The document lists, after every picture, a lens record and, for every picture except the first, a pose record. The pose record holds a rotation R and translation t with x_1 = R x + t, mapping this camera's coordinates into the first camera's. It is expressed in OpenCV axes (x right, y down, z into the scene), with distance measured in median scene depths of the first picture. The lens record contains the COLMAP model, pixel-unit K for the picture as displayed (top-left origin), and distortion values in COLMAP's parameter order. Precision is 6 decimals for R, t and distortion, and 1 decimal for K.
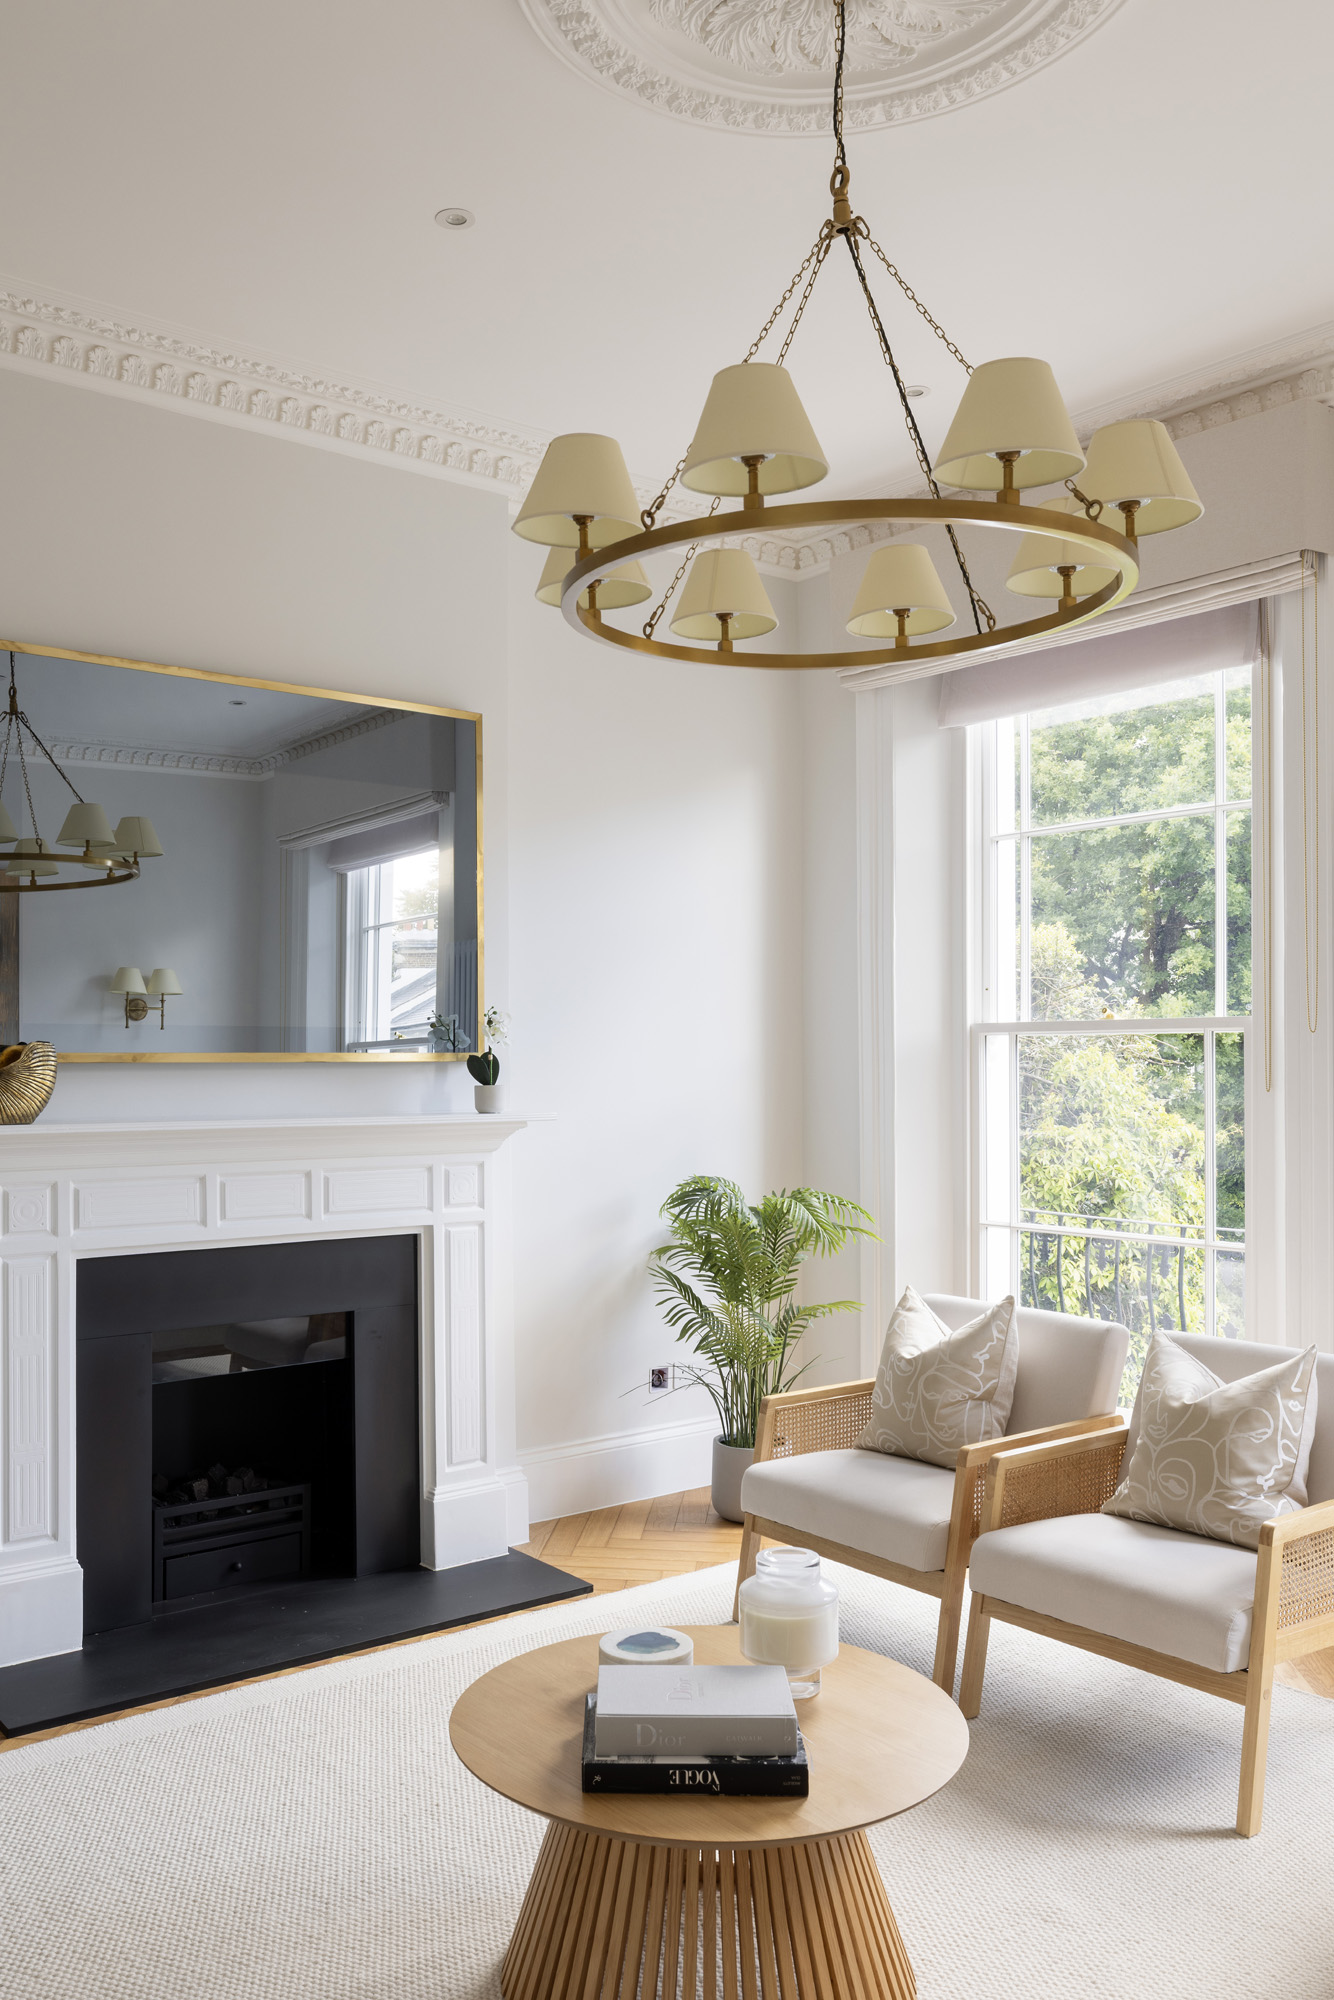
lens RADIAL K [[1606.2, 0, 617.4], [0, 1606.2, 1055.6], [0, 0, 1]] dist [0.003059, 0.013957]
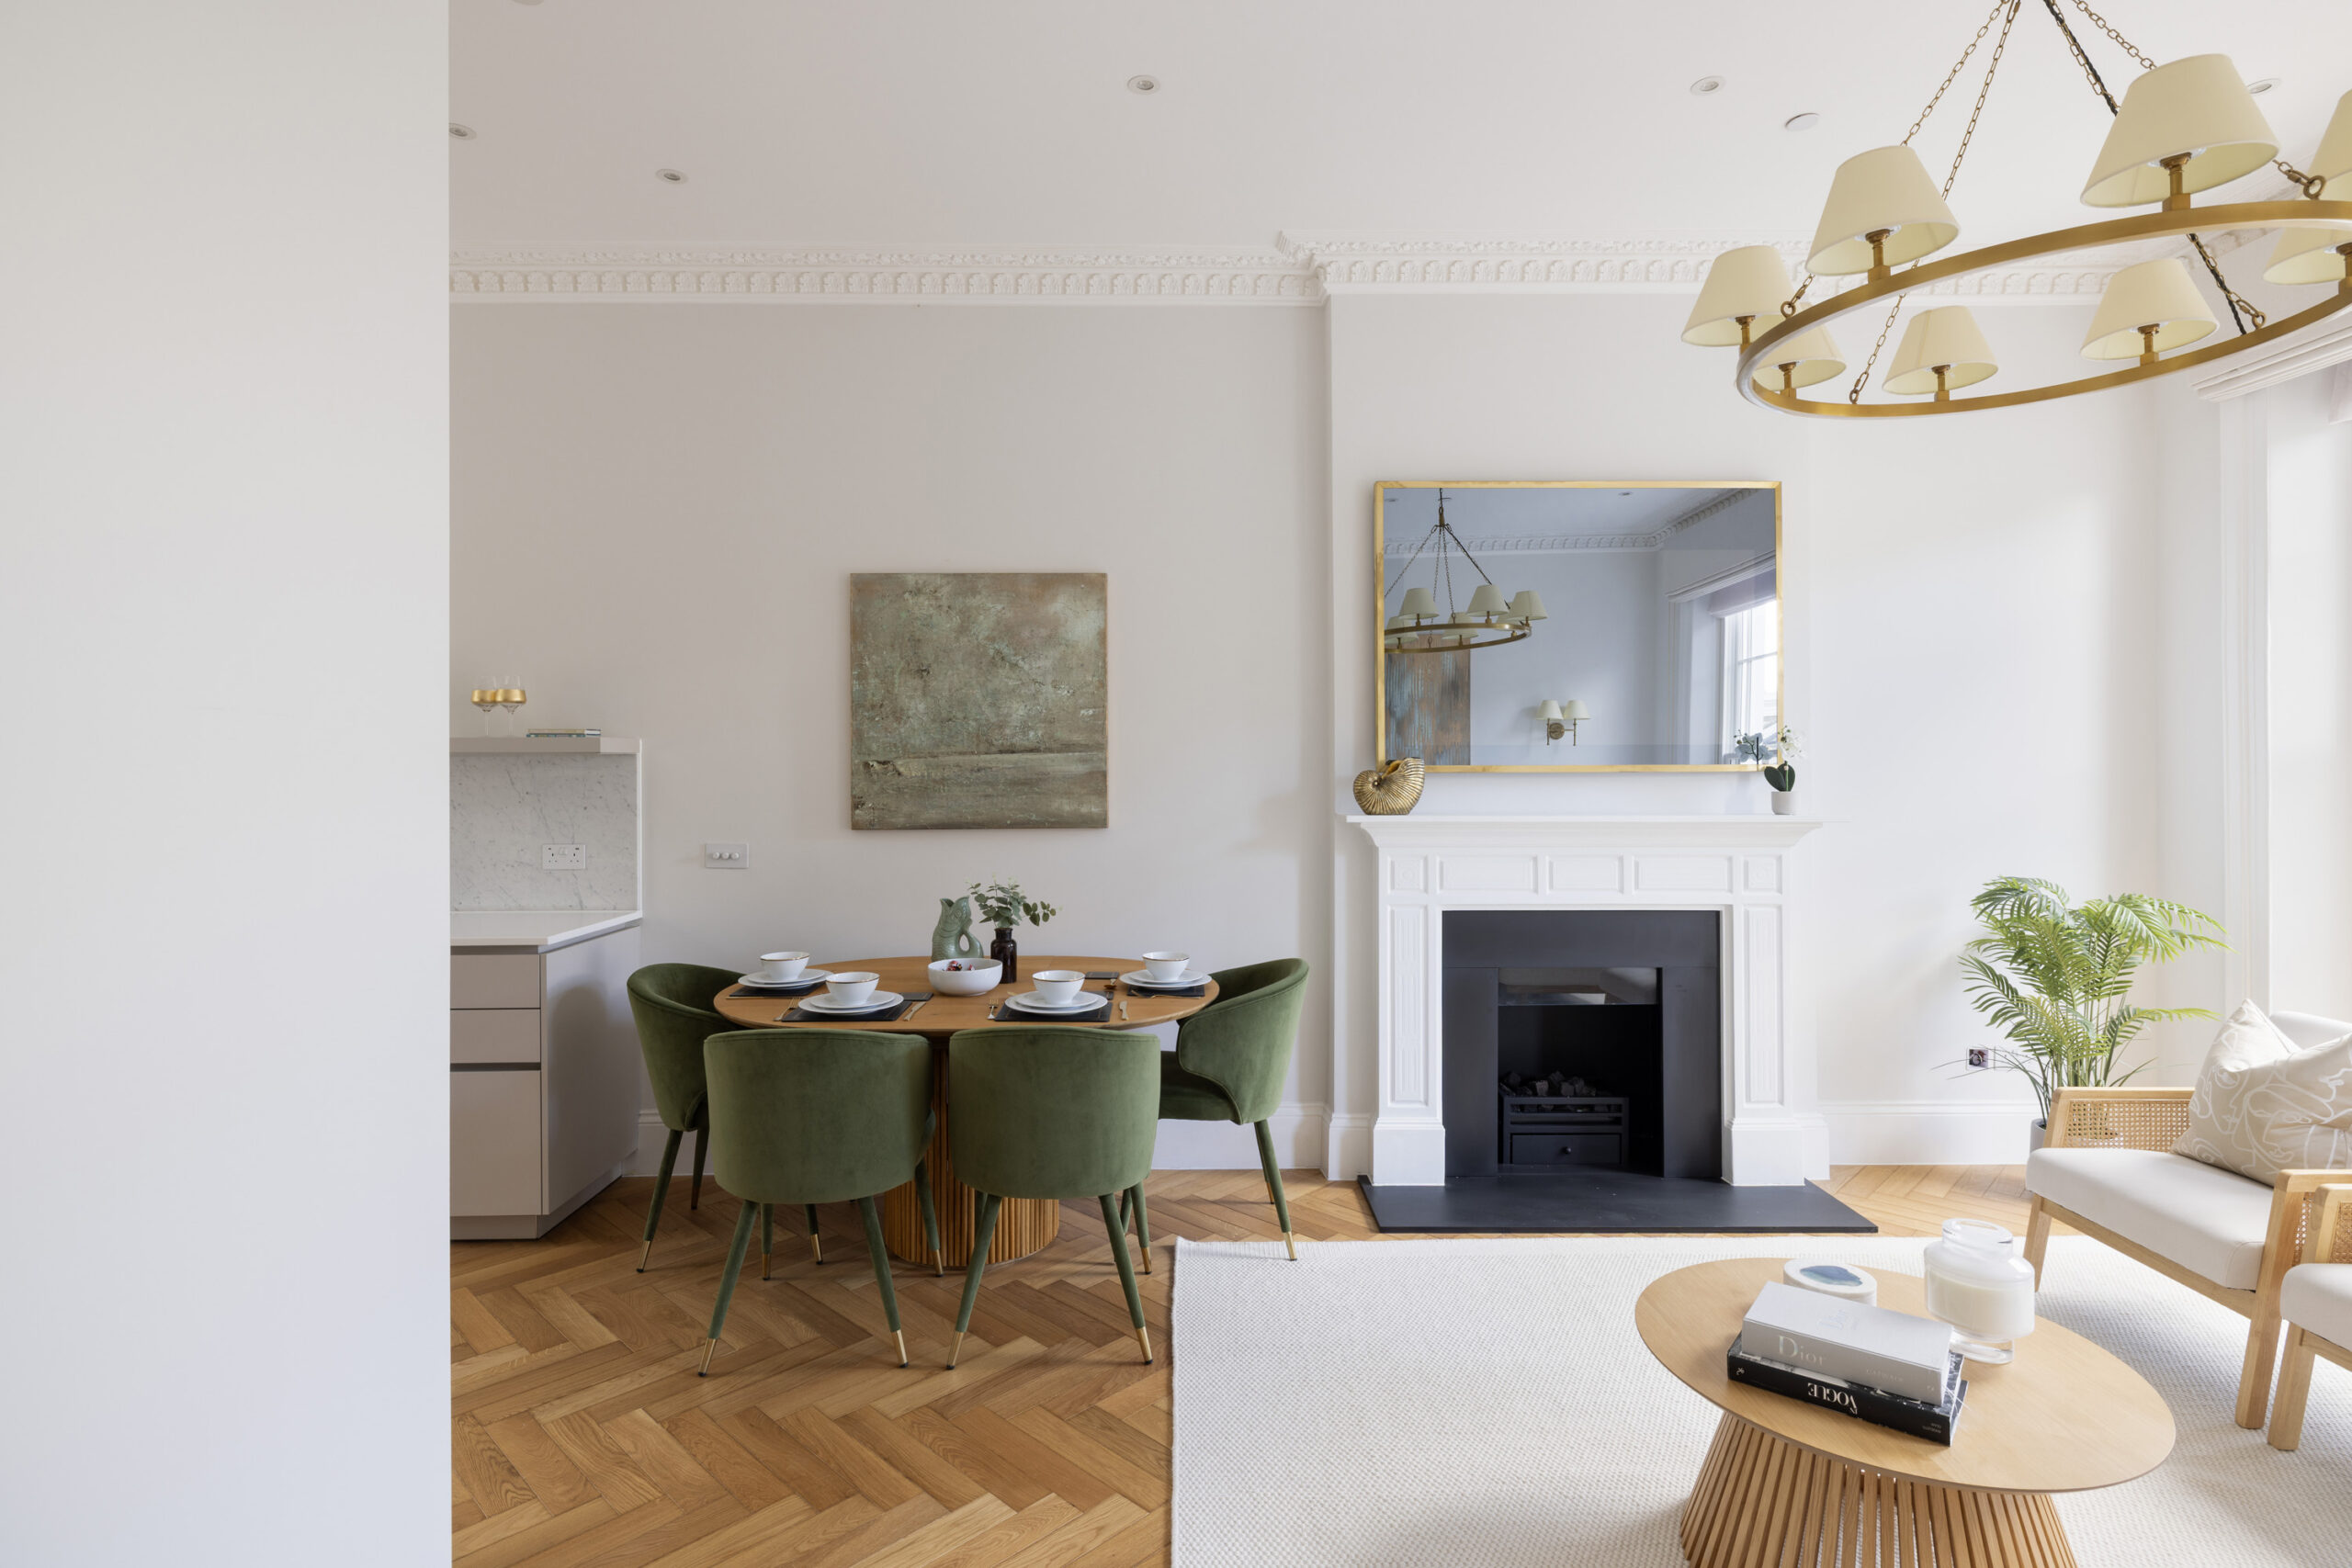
lens RADIAL K [[1189.8, 0, 1180.8], [0, 1189.8, 776.6], [0, 0, 1]] dist [0.002050, 0.003288]
pose [[0.799022, 0.003840, -0.601289, 0.109113], [0.002437, 0.999951, 0.009624, -0.002416], [0.601296, -0.009156, 0.798974, 0.023936]]
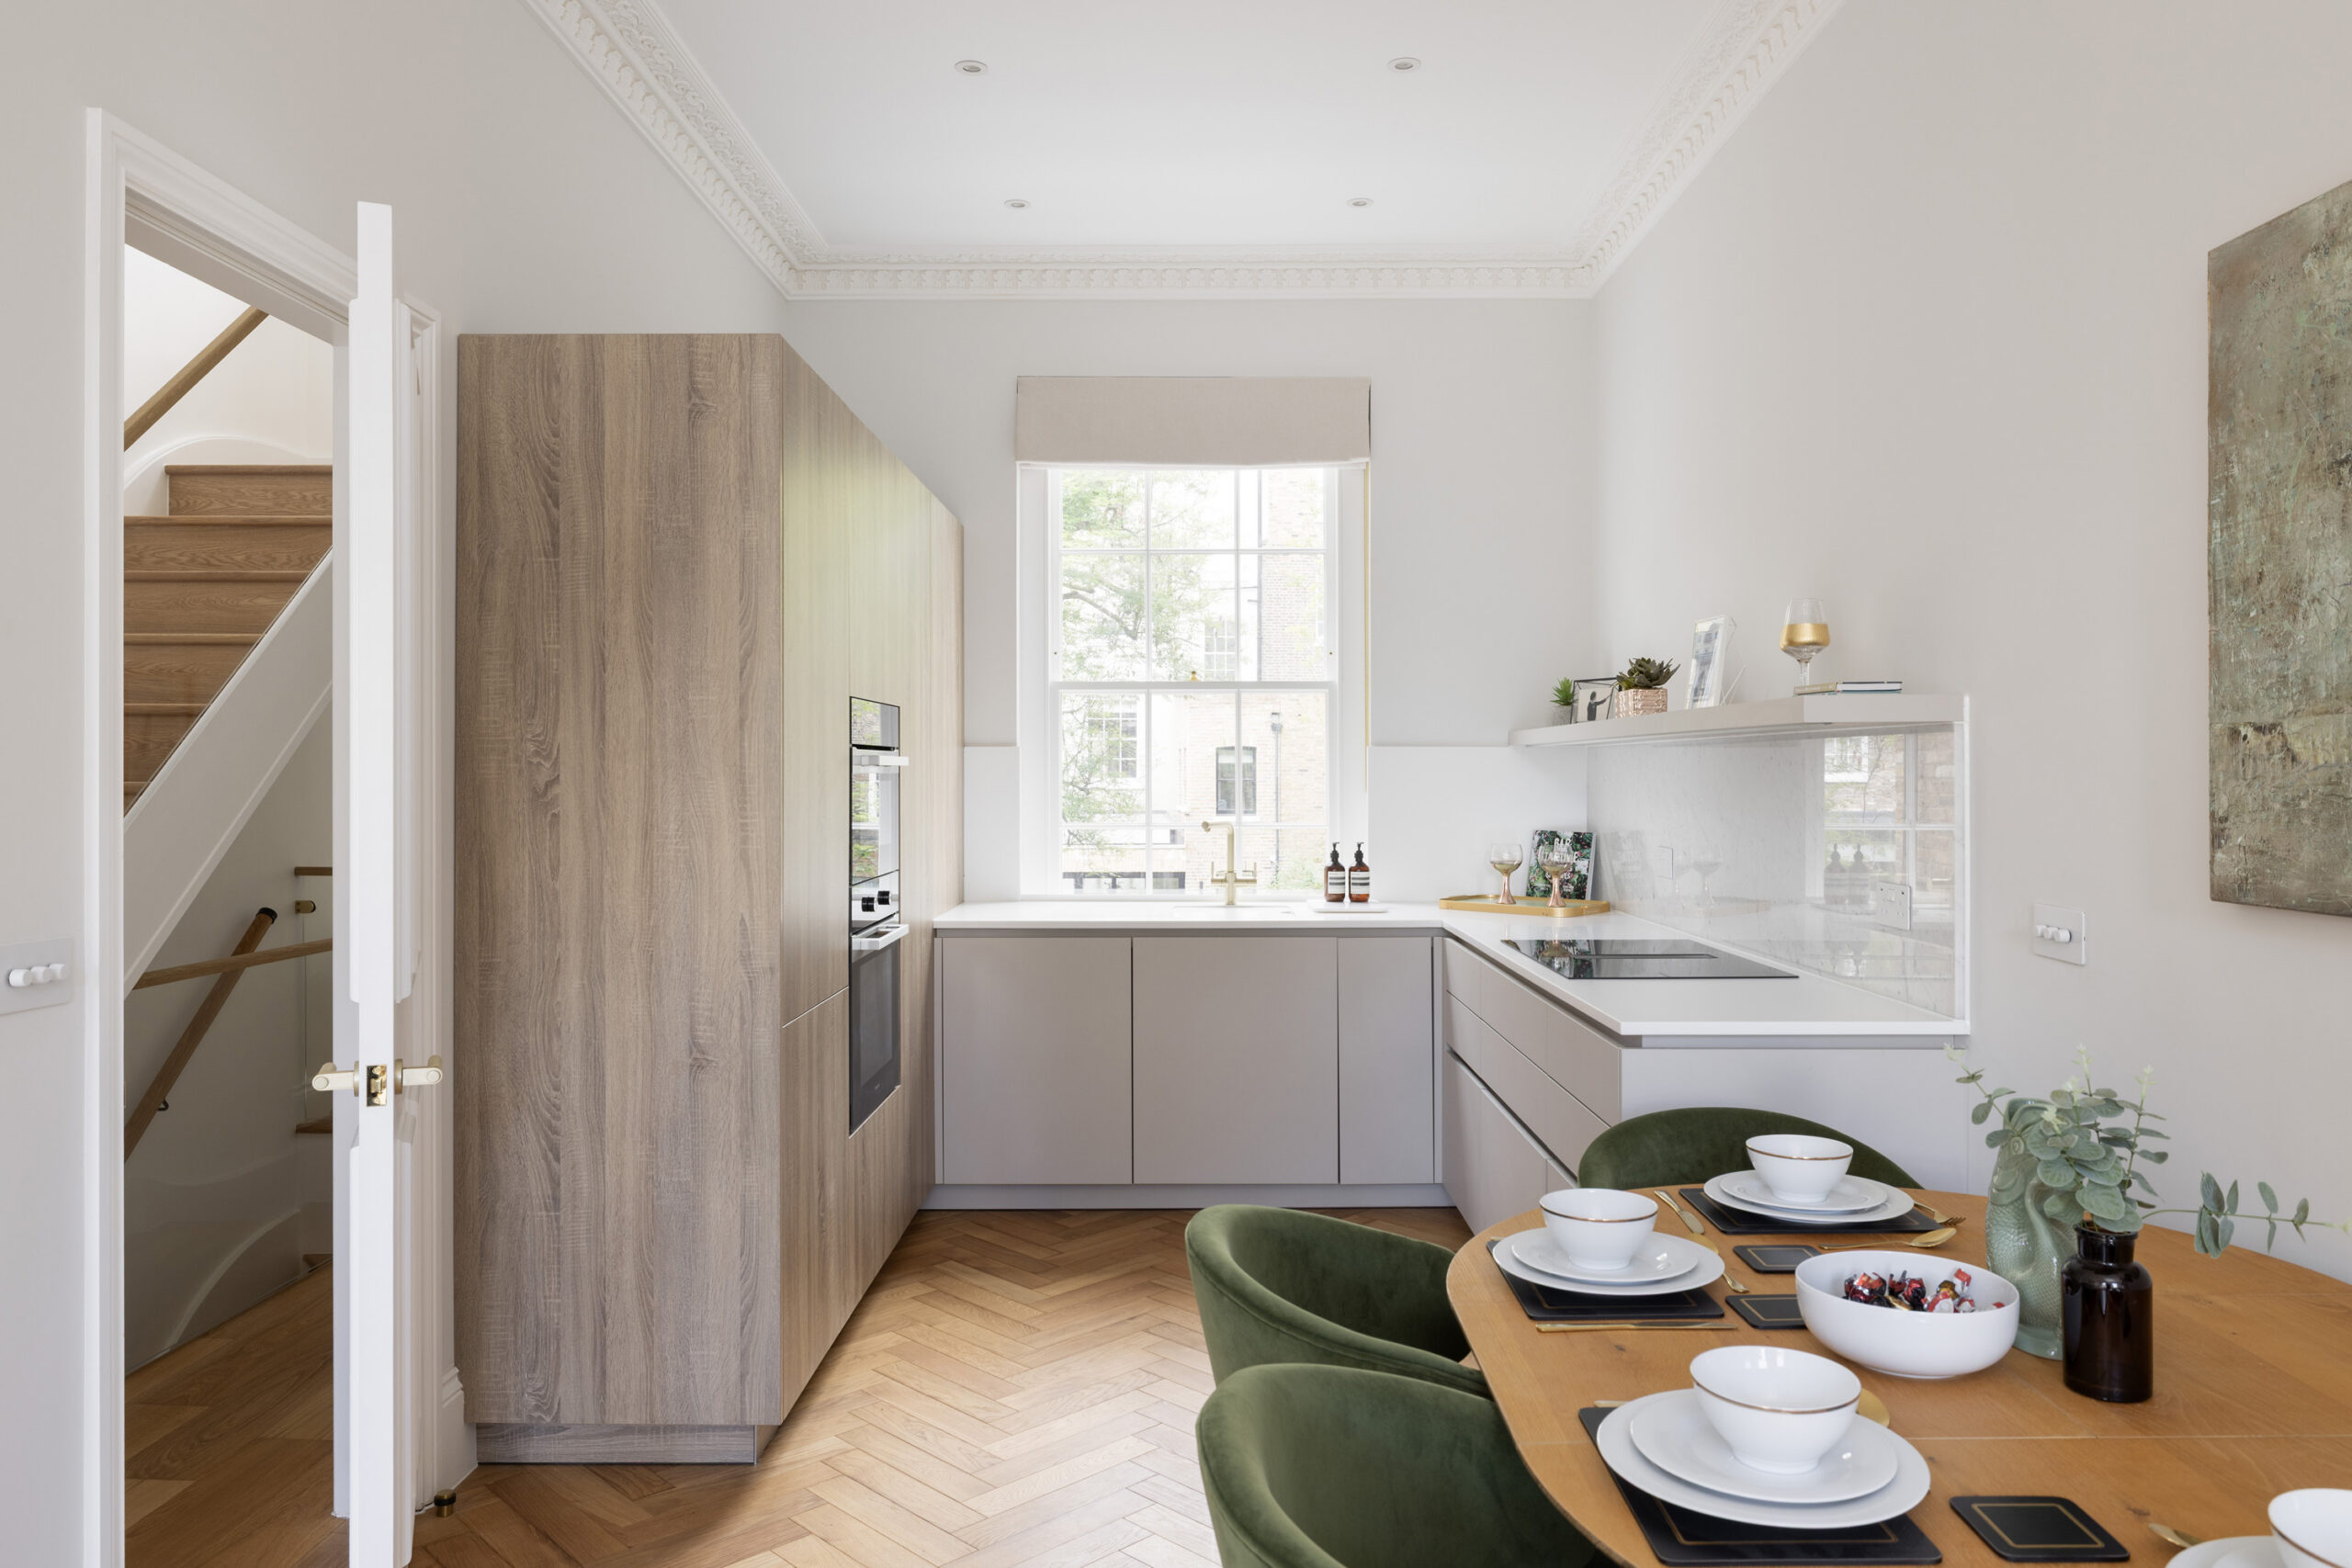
lens RADIAL K [[1592.4, 0, 1183.6], [0, 1592.4, 773.4], [0, 0, 1]] dist [-0.001272, 0.004562]
pose [[-0.627728, 0.001785, -0.778431, -0.101152], [0.000395, 0.999998, 0.001975, 0.008694], [0.778433, 0.000932, -0.627727, 0.774420]]
